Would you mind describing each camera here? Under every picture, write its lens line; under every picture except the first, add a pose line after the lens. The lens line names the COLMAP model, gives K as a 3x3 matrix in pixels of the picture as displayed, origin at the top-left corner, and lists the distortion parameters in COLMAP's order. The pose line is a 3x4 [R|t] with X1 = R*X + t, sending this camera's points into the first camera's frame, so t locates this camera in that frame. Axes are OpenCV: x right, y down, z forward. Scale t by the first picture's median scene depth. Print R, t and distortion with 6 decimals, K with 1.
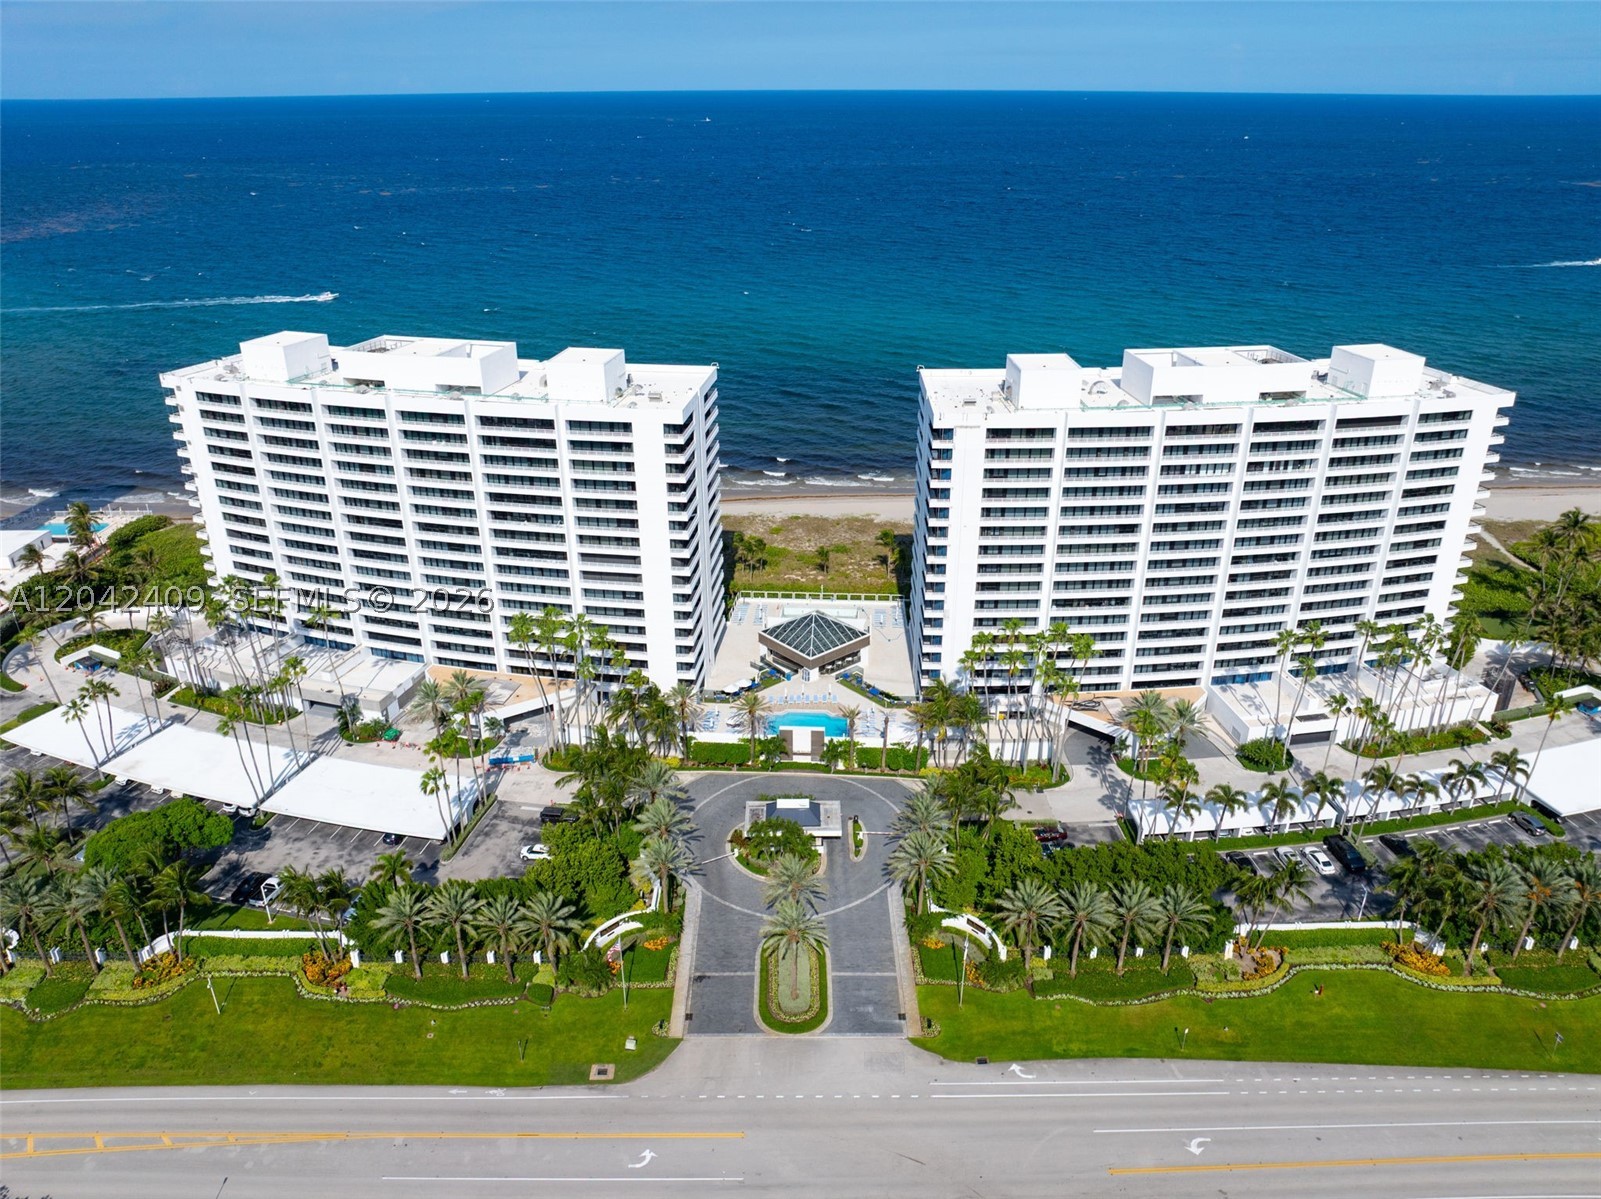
lens RADIAL K [[1118.9, 0, 804.5], [0, 1118.9, 594.8], [0, 0, 1]] dist [-0.031280, -0.014339]
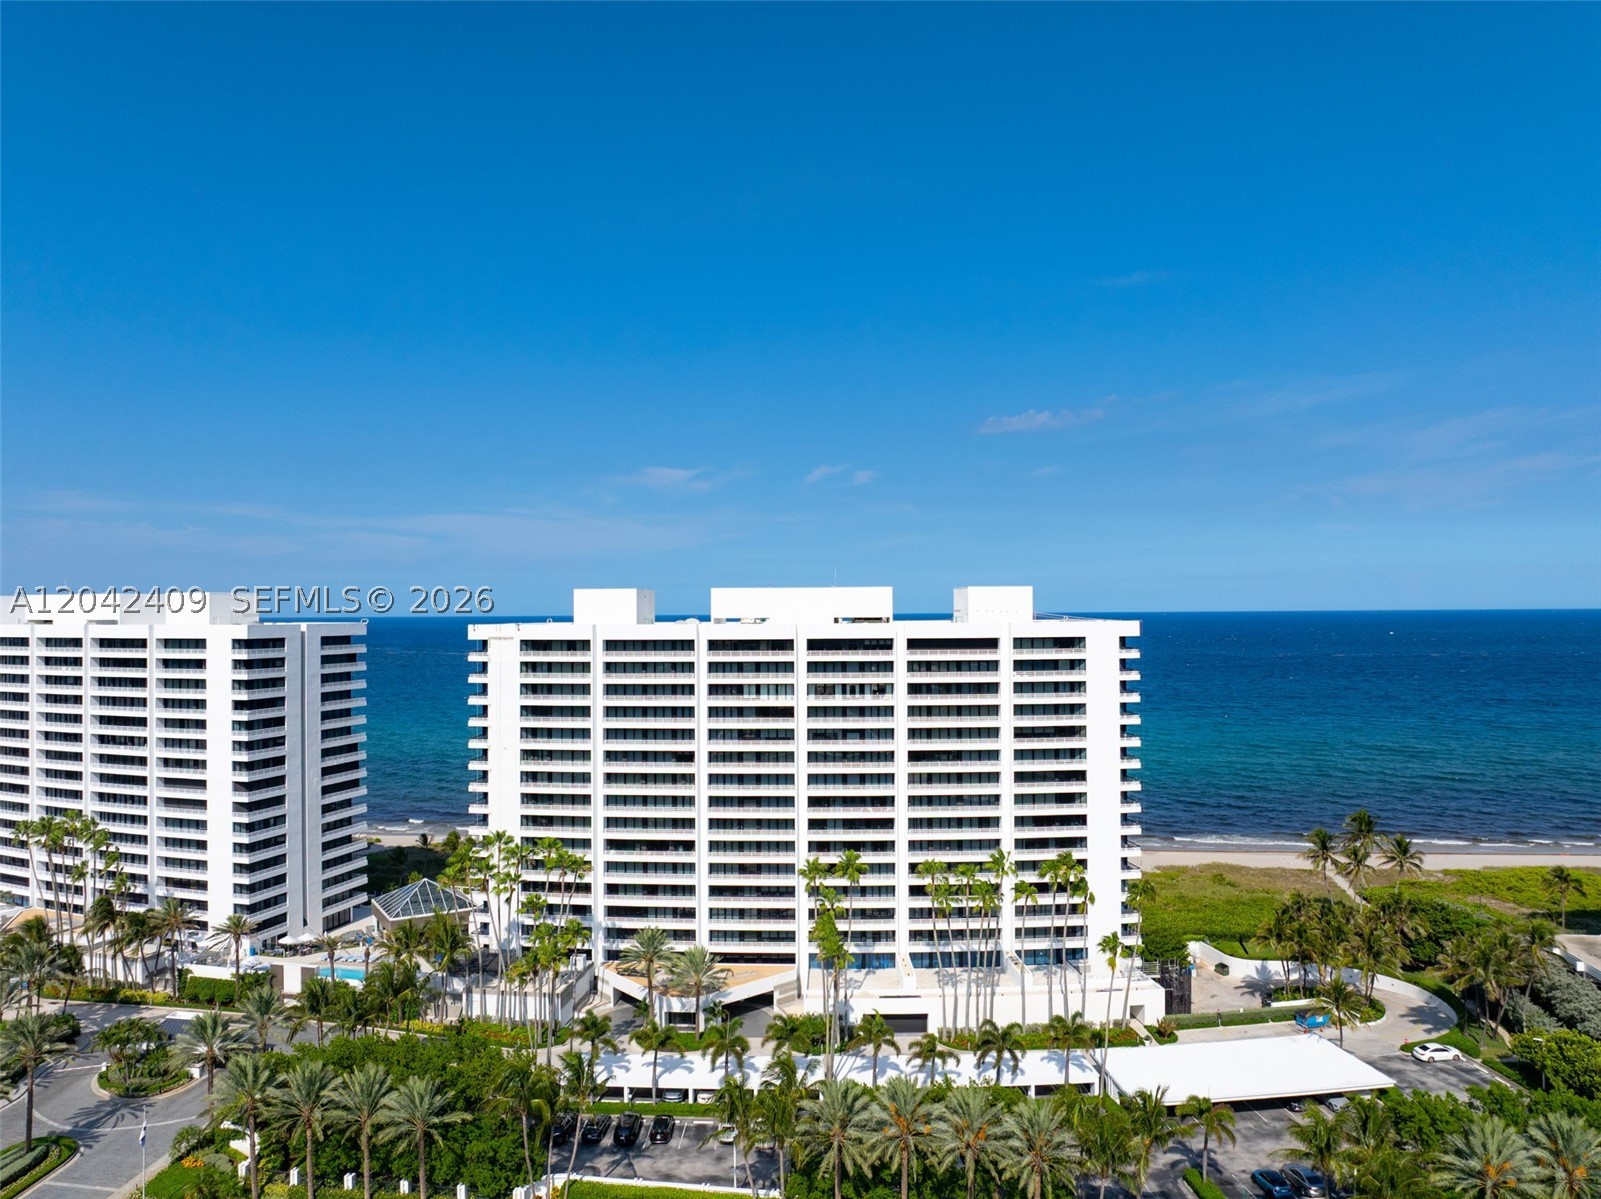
lens RADIAL K [[1118.9, 0, 804.5], [0, 1118.9, 594.8], [0, 0, 1]] dist [-0.031280, -0.014339]
pose [[0.986754, -0.005976, -0.162114, 0.530684], [-0.062836, 0.907230, -0.415915, 0.190778], [0.149560, 0.420593, 0.894837, 0.153169]]
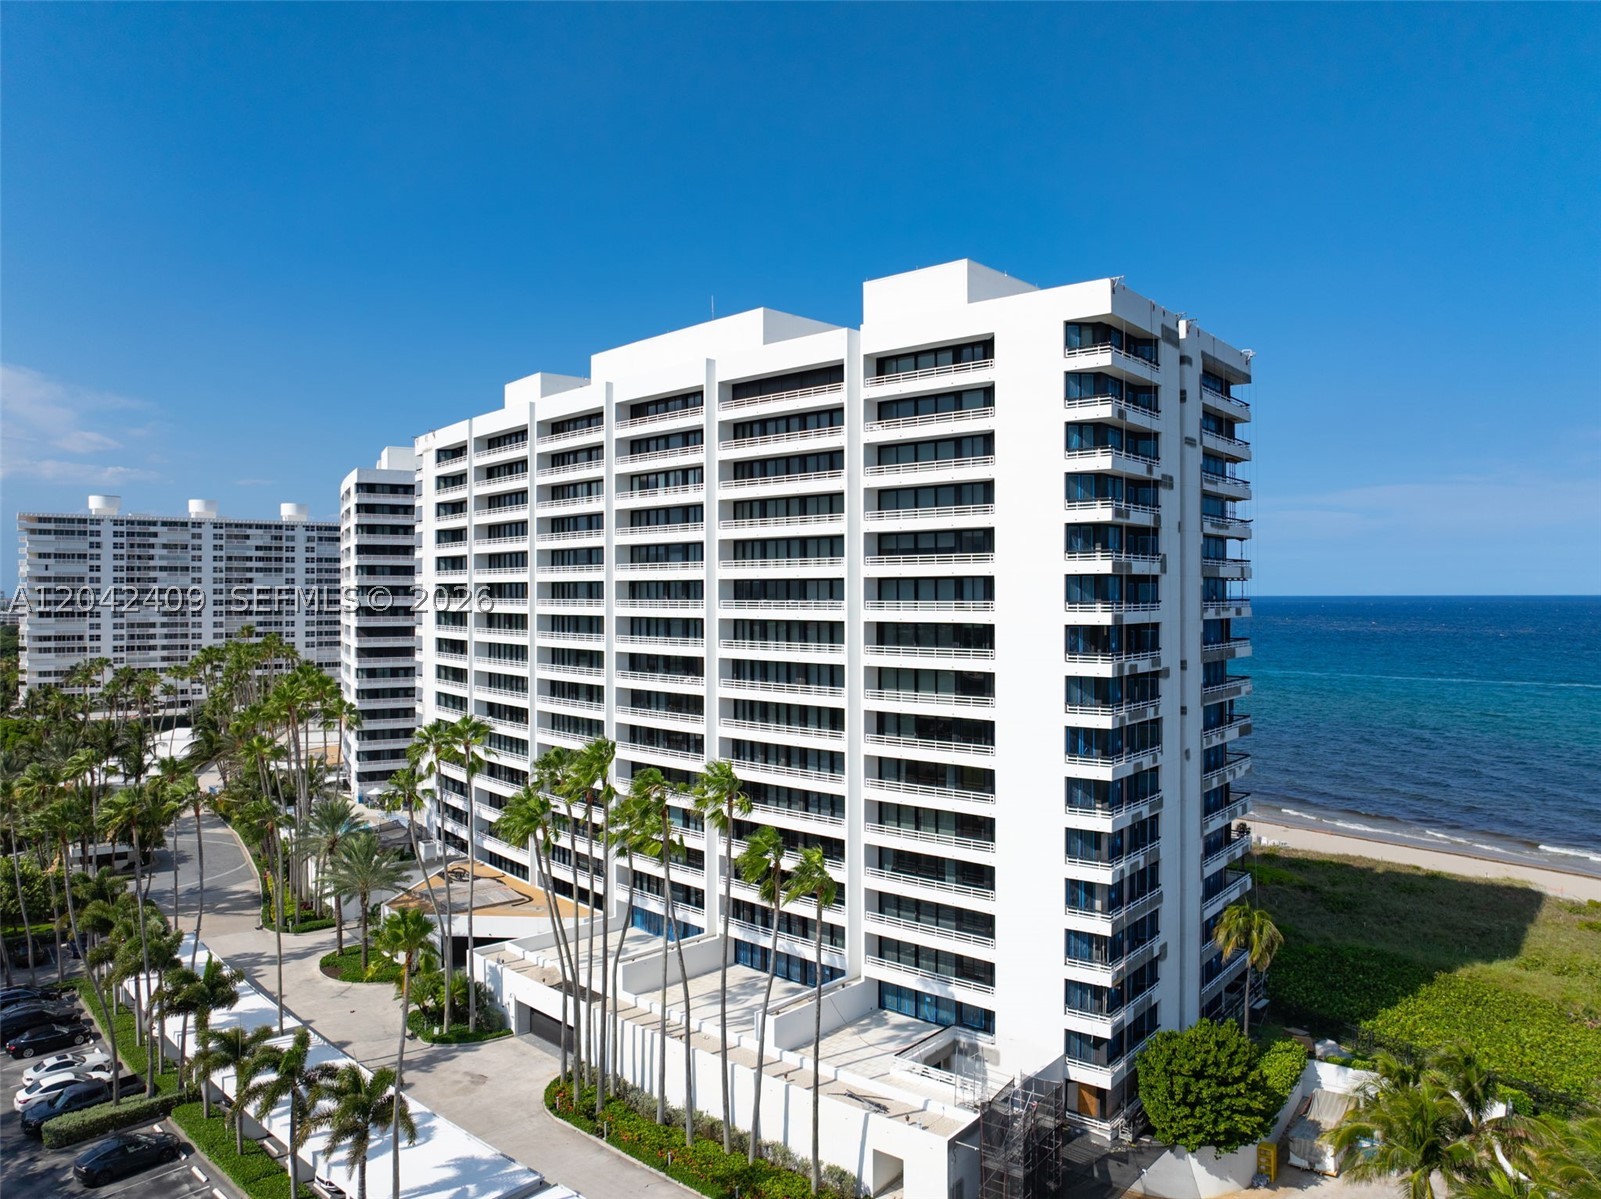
lens RADIAL K [[1118.9, 0, 804.5], [0, 1118.9, 594.8], [0, 0, 1]] dist [-0.031280, -0.014339]
pose [[0.582558, 0.001924, -0.812787, 0.902362], [-0.333460, 0.912529, -0.236845, 0.040659], [0.741236, 0.409008, 0.532242, 0.778265]]
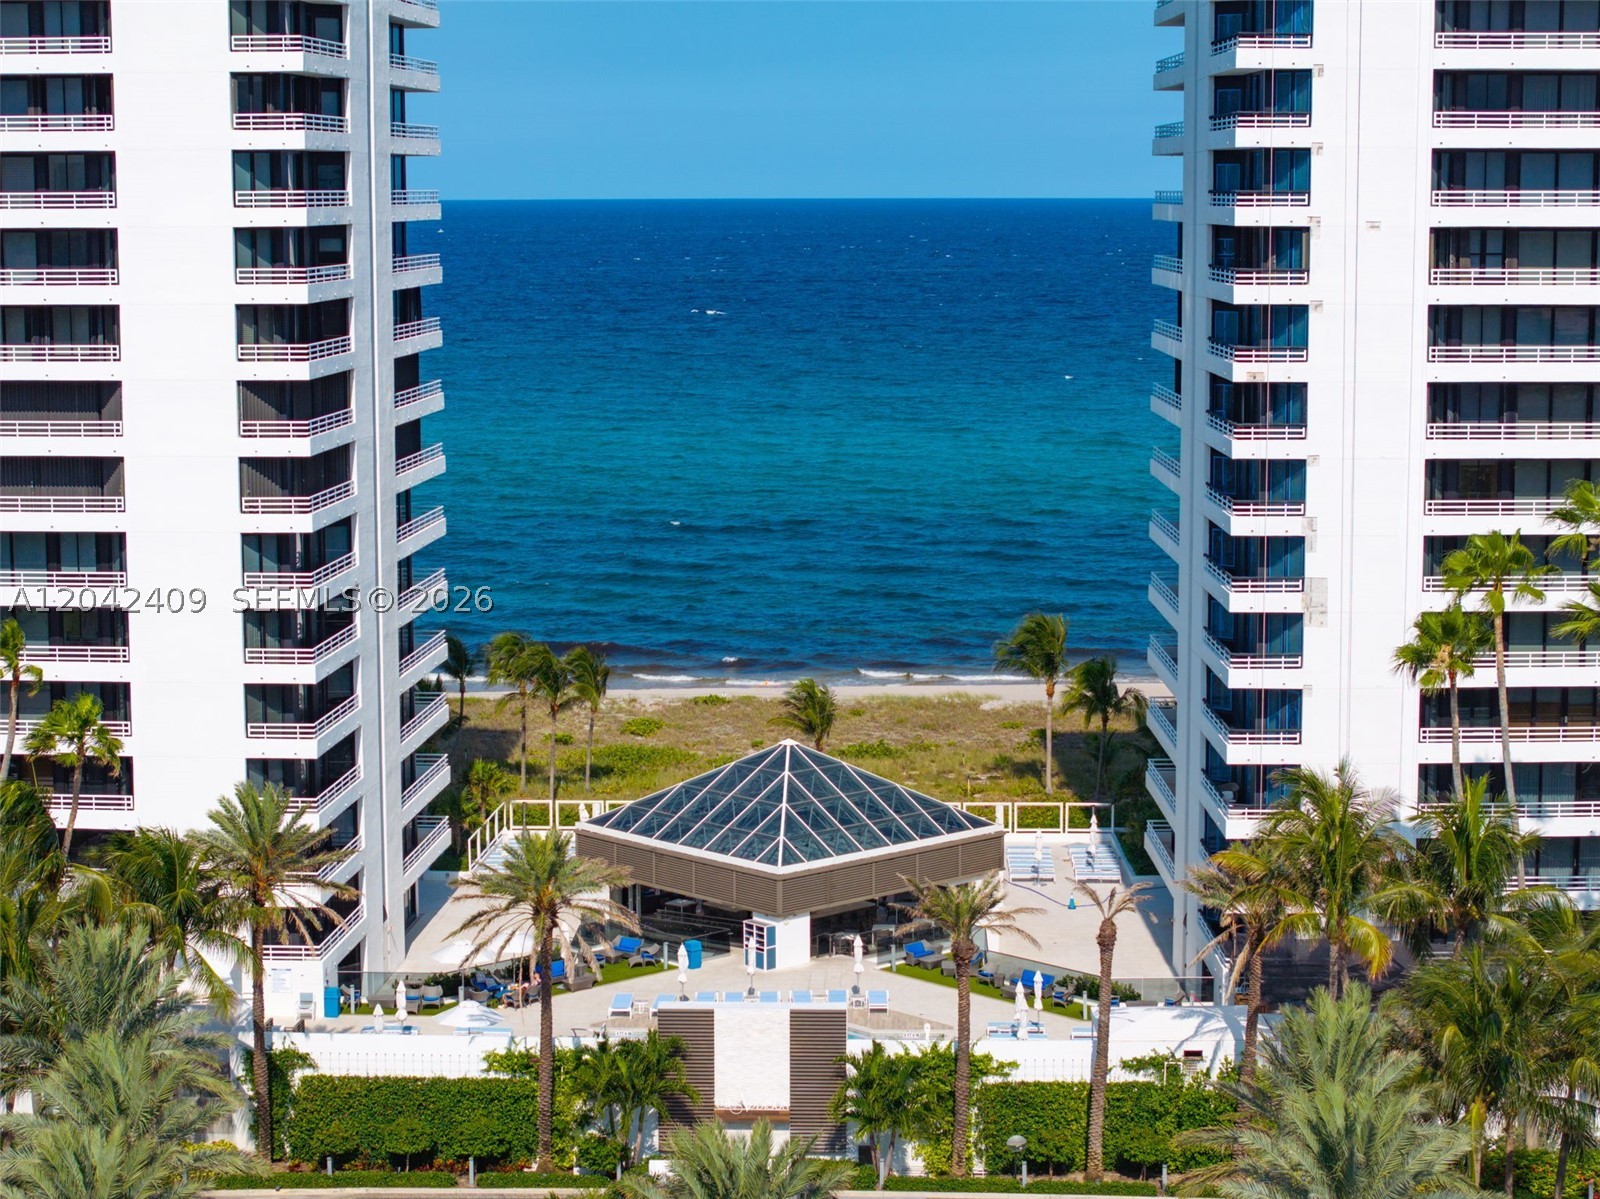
lens RADIAL K [[3192.5, 0, 800.0], [0, 3192.5, 599.5], [0, 0, 1]] dist [-0.125732, 0.527435]
pose [[0.999648, -0.002507, 0.026425, -0.009904], [0.010170, 0.955726, -0.294084, 0.235503], [-0.024518, 0.294249, 0.955414, 0.317482]]
